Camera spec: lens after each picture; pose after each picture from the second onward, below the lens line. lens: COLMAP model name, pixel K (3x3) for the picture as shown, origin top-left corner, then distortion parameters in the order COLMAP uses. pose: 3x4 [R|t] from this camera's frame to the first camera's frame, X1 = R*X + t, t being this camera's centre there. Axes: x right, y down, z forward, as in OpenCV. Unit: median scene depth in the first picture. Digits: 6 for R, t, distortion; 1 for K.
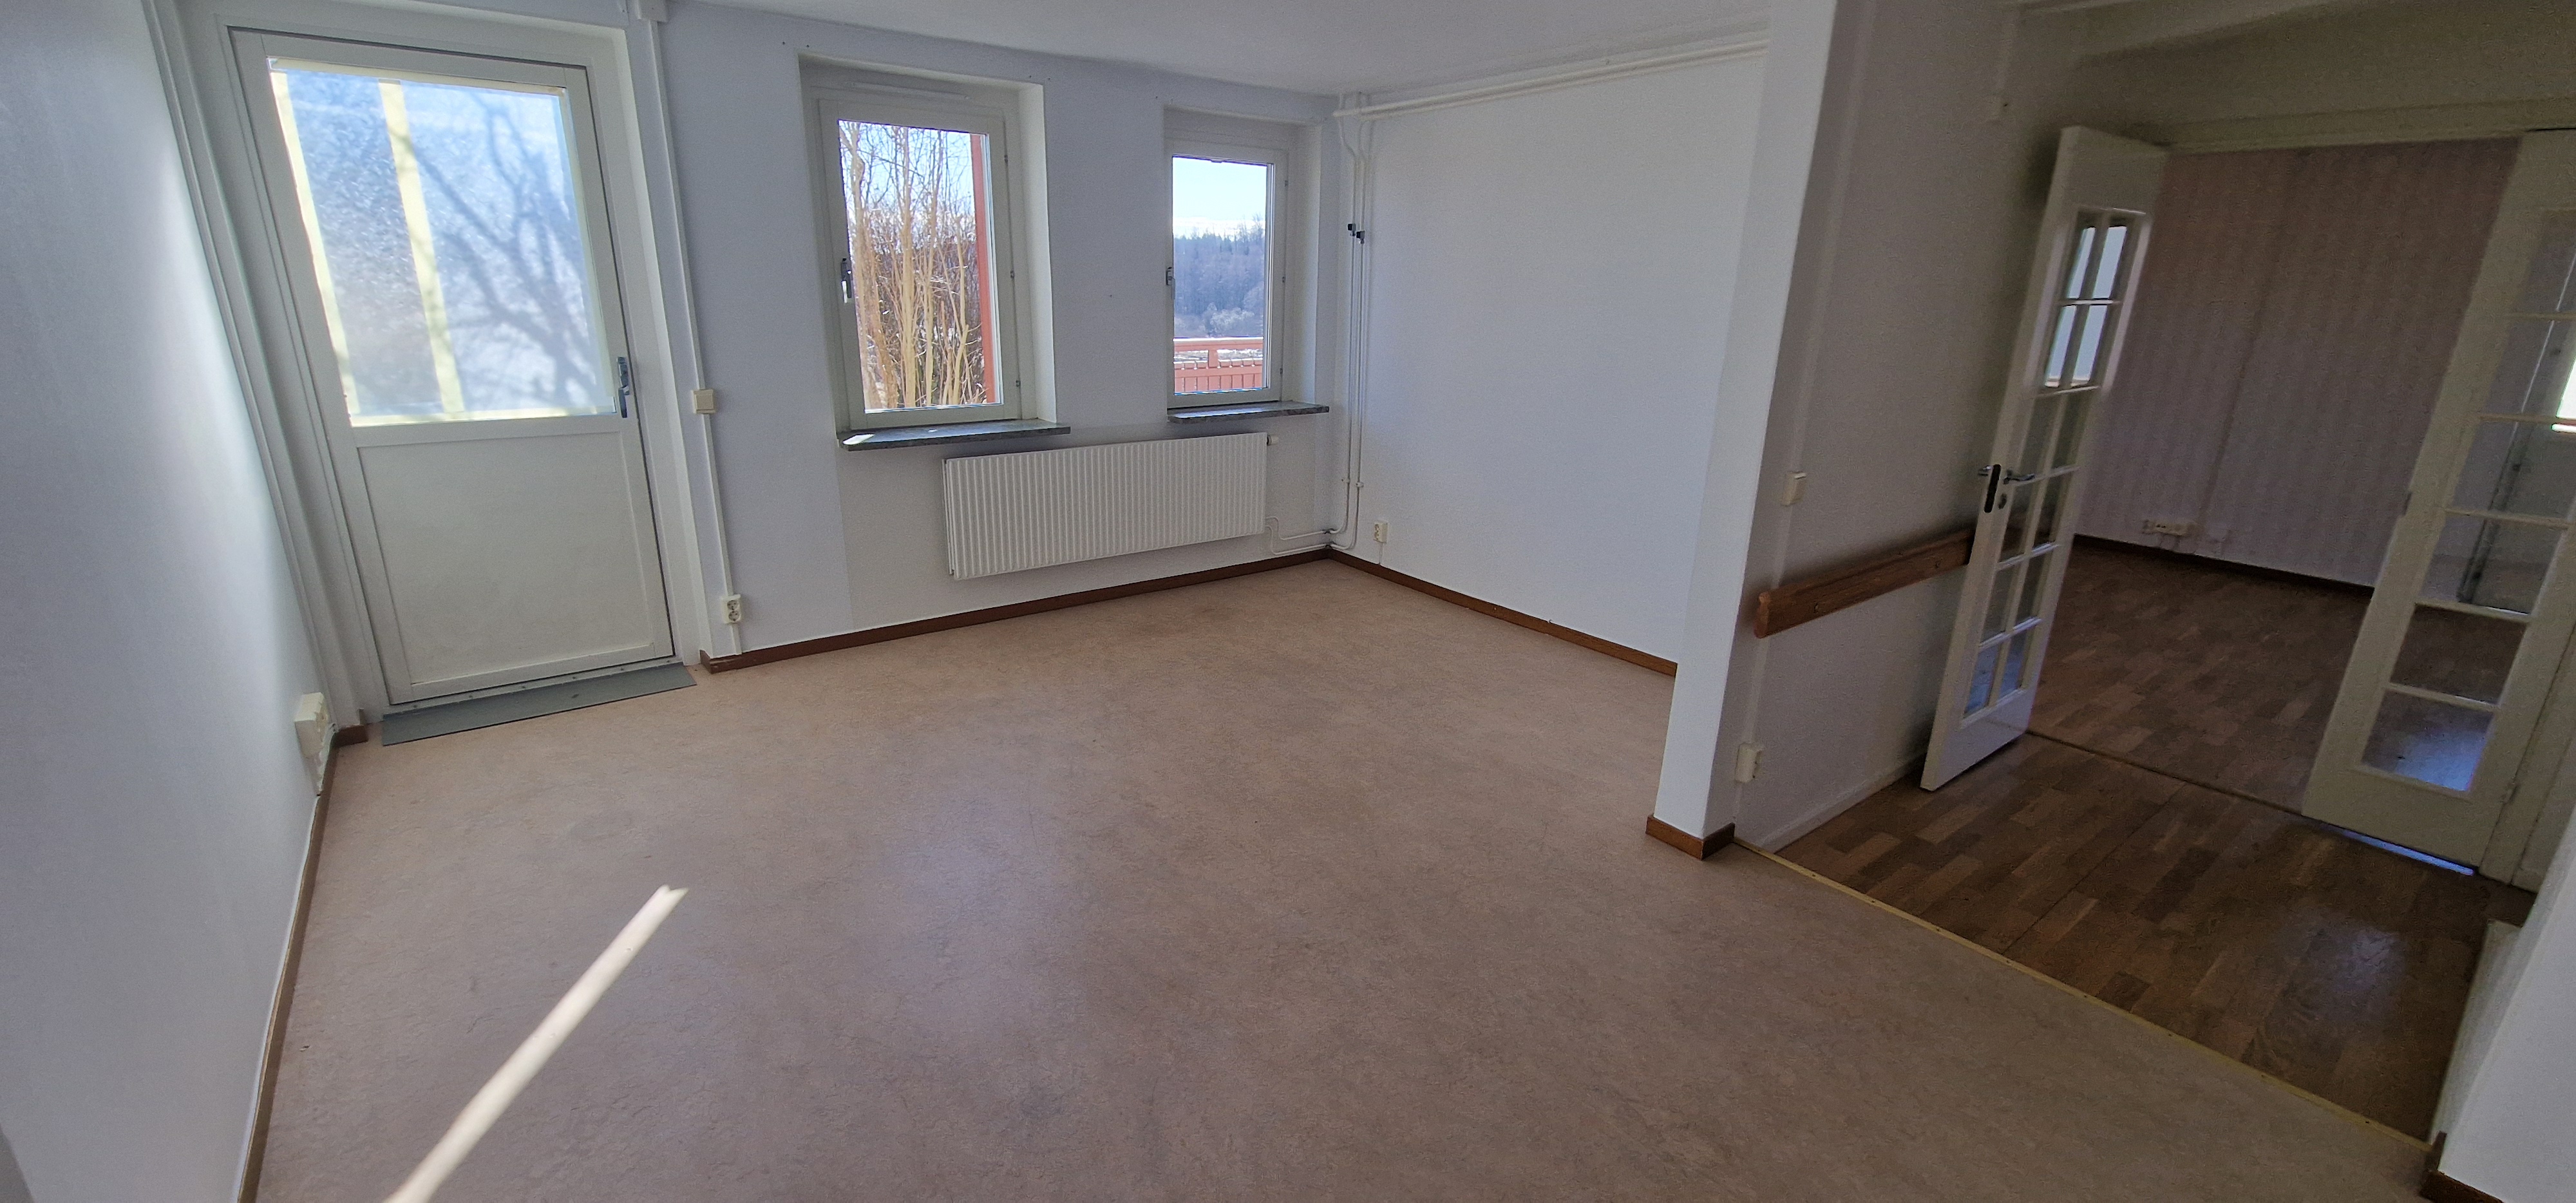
lens RADIAL K [[1072.0, 0, 1267.3], [0, 1072.0, 606.9], [0, 0, 1]] dist [0.003728, 0.000136]
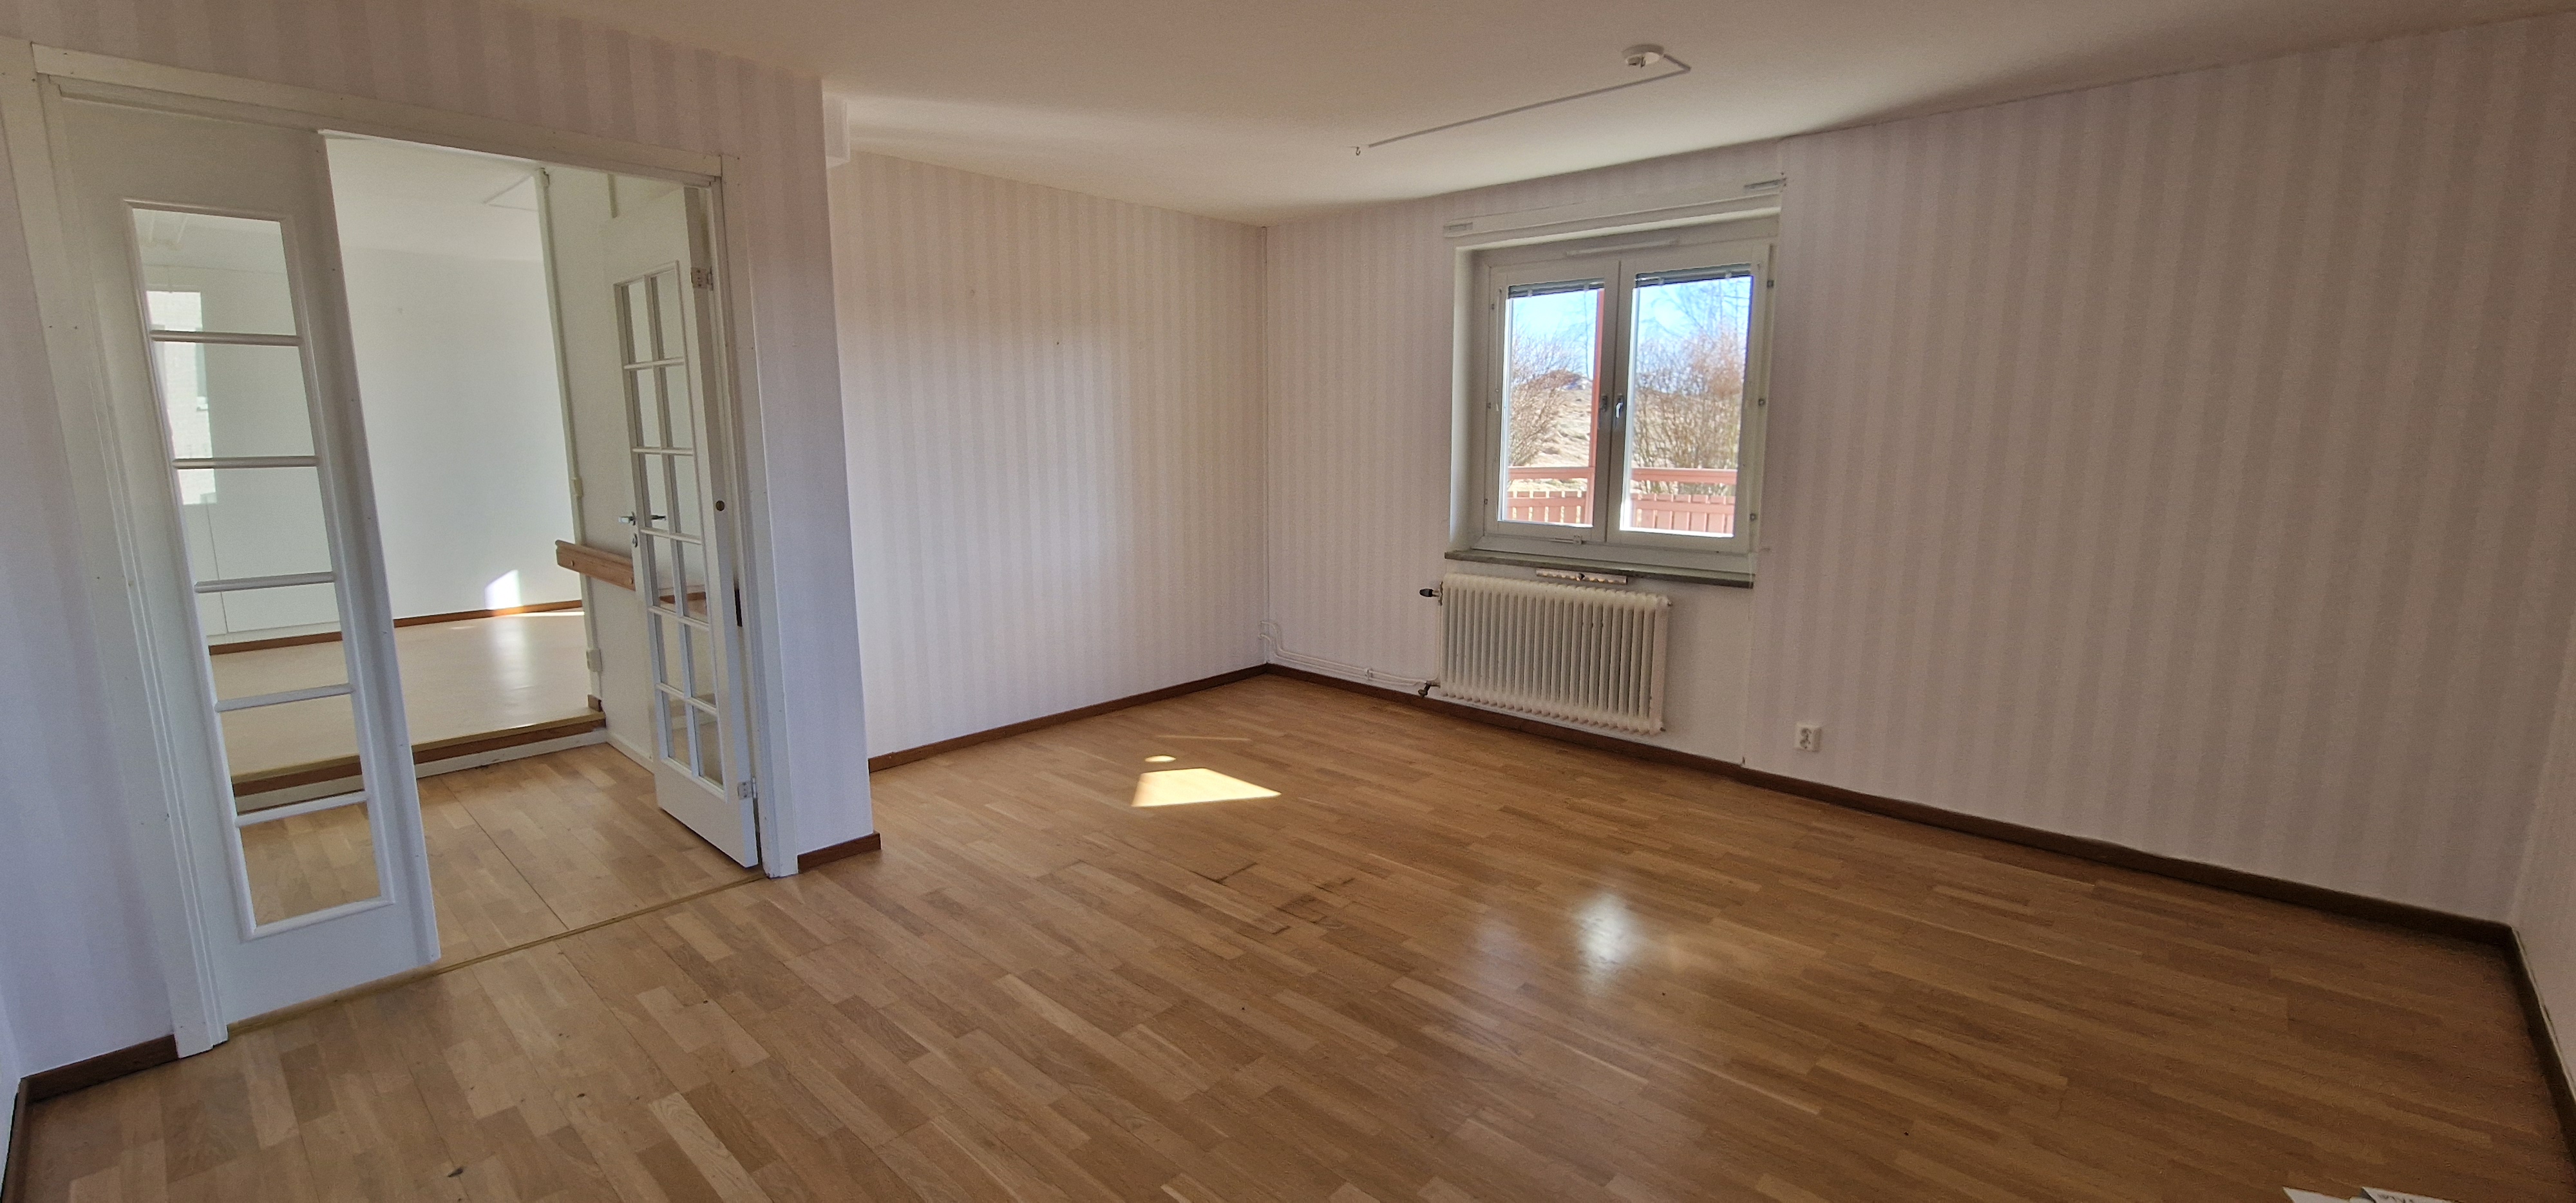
lens RADIAL K [[1072.0, 0, 1267.3], [0, 1072.0, 606.9], [0, 0, 1]] dist [0.003728, 0.000136]
pose [[0.147996, 0.135964, -0.979597, 1.766887], [-0.289537, 0.953063, 0.088538, -0.305836], [0.945656, 0.270527, 0.180416, 1.341430]]
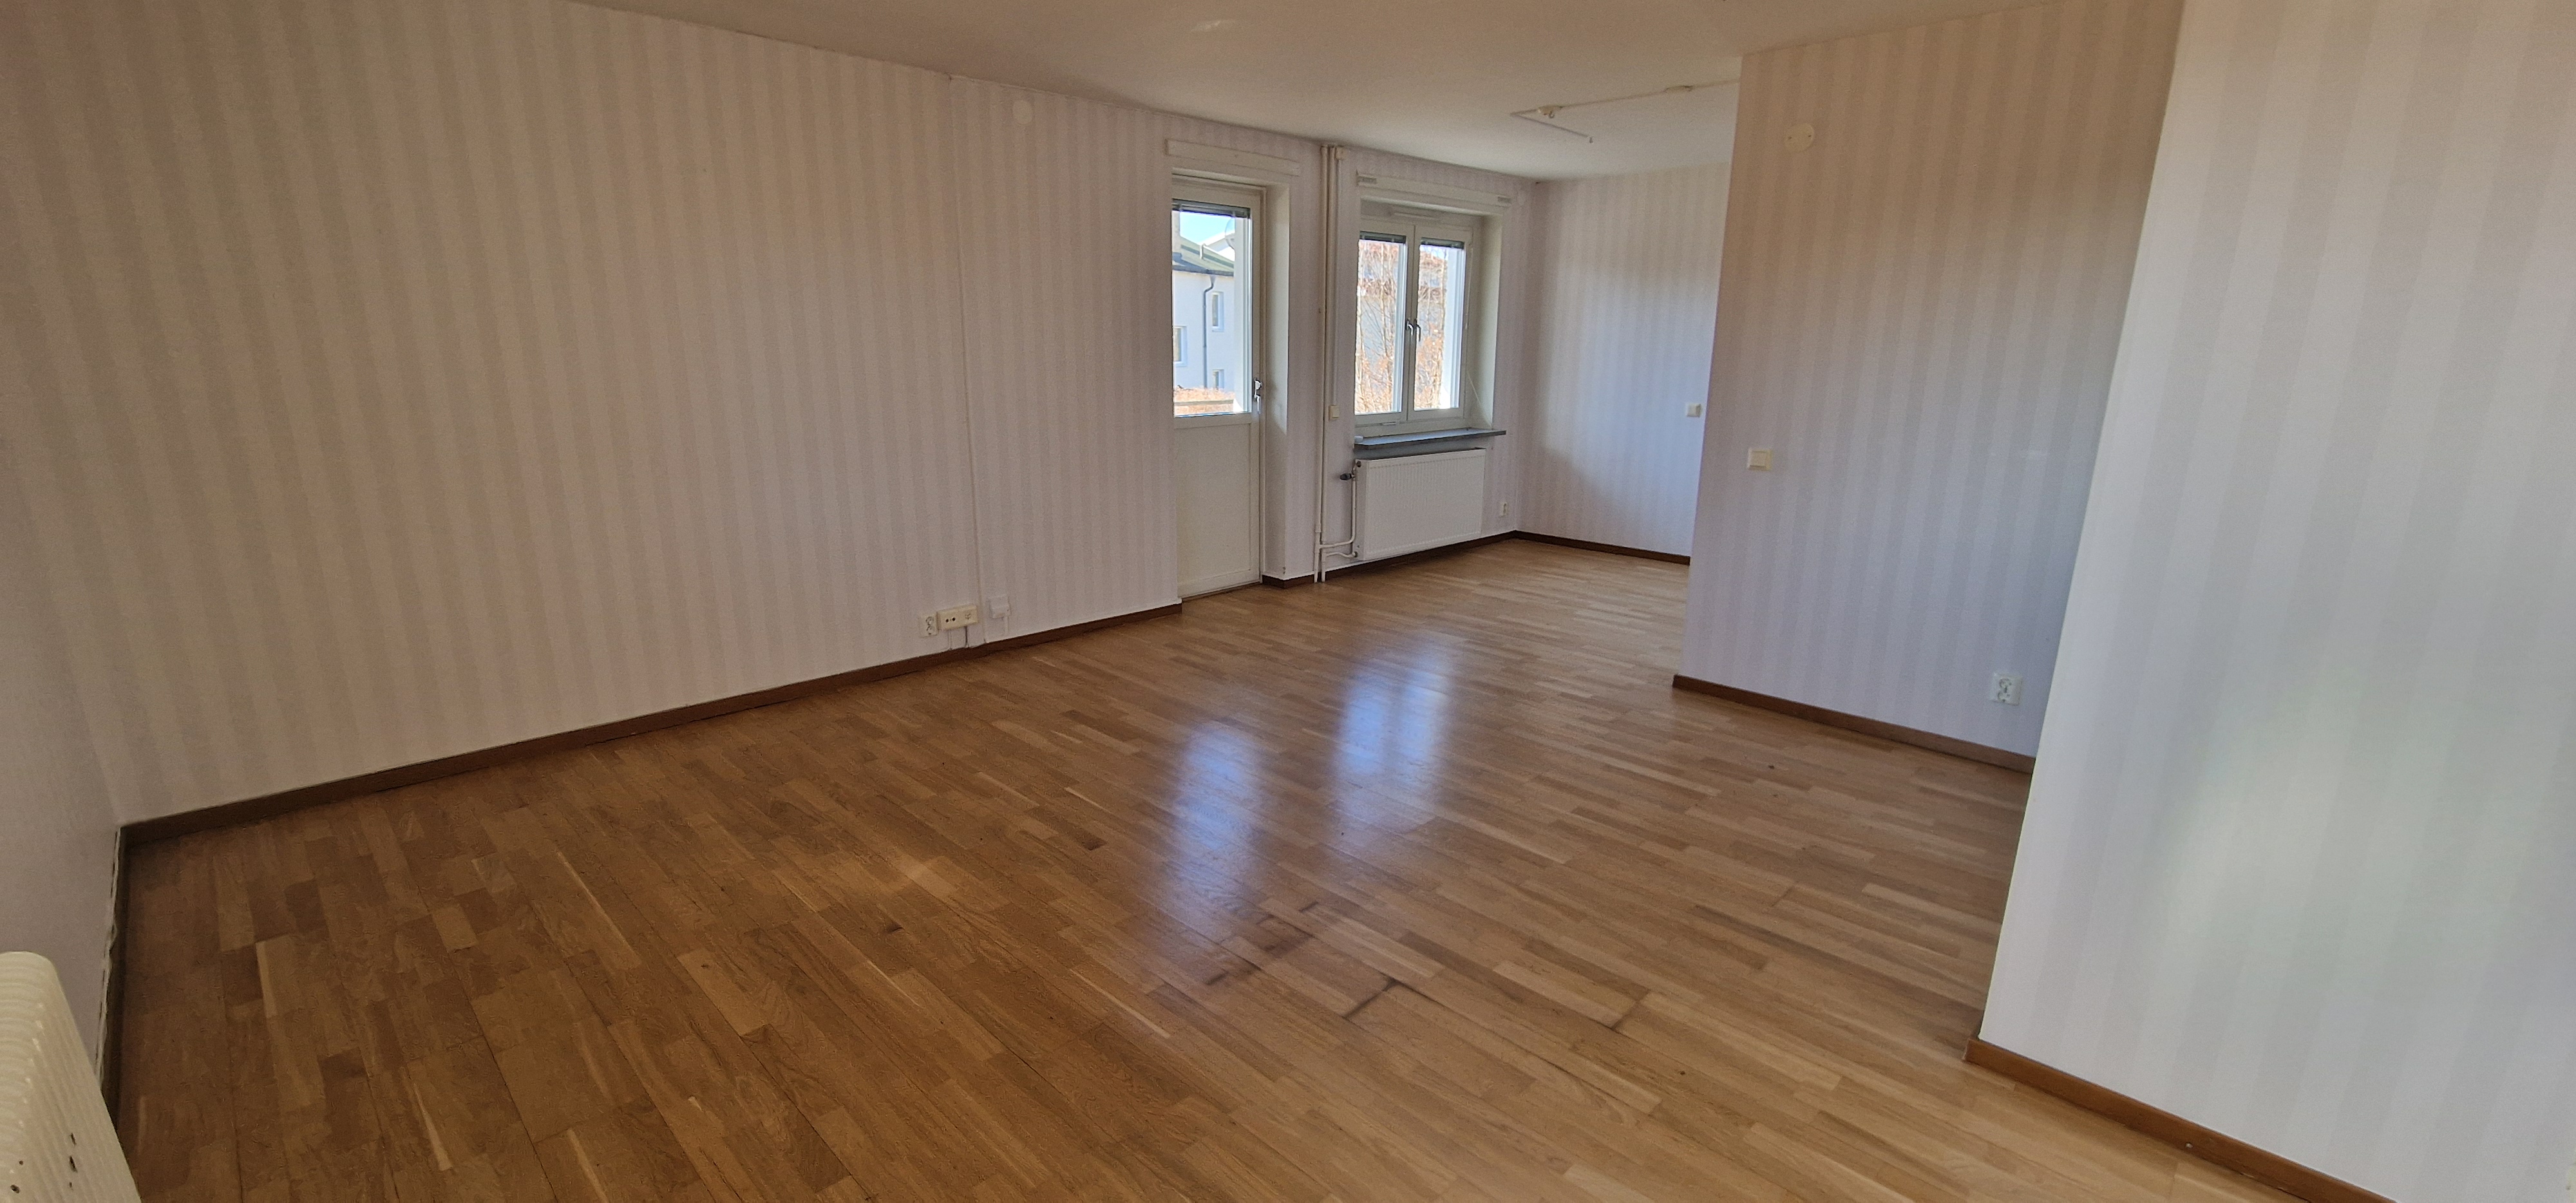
lens RADIAL K [[1072.0, 0, 1267.3], [0, 1072.0, 606.9], [0, 0, 1]] dist [0.003728, 0.000136]
pose [[-0.118822, -0.269746, 0.955572, 0.297598], [0.286355, 0.912189, 0.293107, -0.423197], [-0.950727, 0.308461, -0.031145, 1.559249]]
